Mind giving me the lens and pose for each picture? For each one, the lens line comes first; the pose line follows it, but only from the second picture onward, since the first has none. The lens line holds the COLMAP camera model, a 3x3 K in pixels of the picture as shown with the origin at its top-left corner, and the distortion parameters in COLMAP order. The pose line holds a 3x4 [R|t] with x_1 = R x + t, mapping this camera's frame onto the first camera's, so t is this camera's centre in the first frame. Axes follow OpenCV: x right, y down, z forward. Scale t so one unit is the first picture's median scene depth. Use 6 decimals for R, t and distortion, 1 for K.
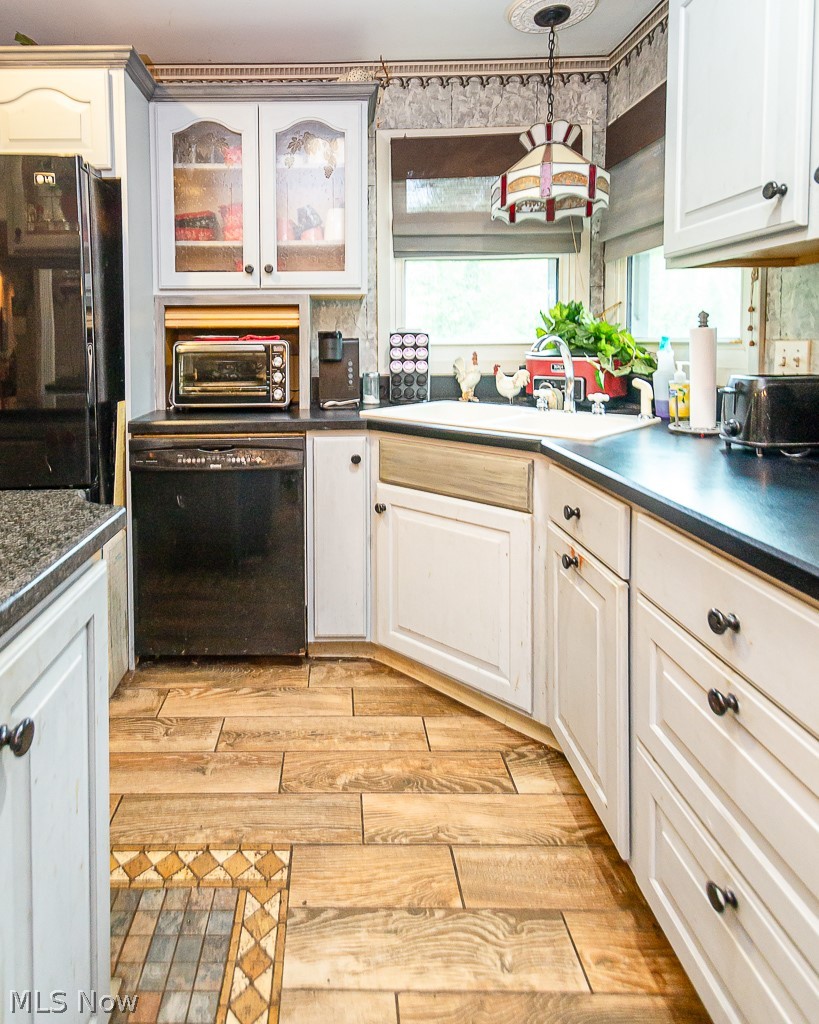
lens RADIAL K [[592.4, 0, 324.9], [0, 592.4, 368.7], [0, 0, 1]] dist [0.005501, 0.019620]
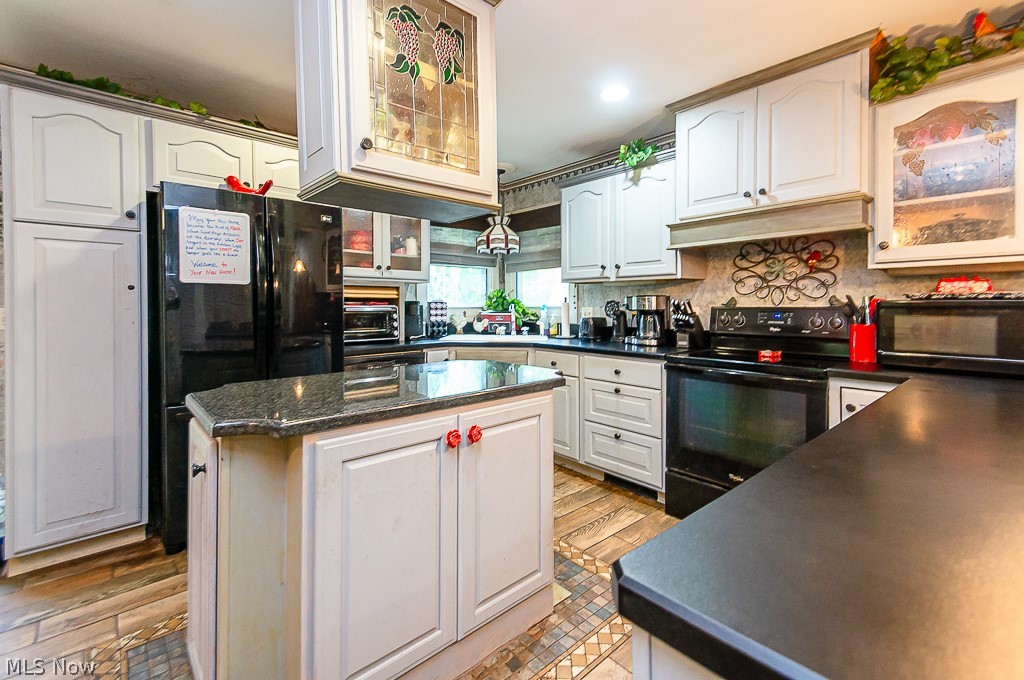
lens RADIAL K [[442.1, 0, 513.4], [0, 442.1, 305.8], [0, 0, 1]] dist [0.001215, -0.000163]
pose [[0.736877, 0.006683, 0.675994, -0.737179], [0.023249, 0.999109, -0.035222, 0.013667], [-0.675627, 0.041670, 0.736065, -0.310474]]
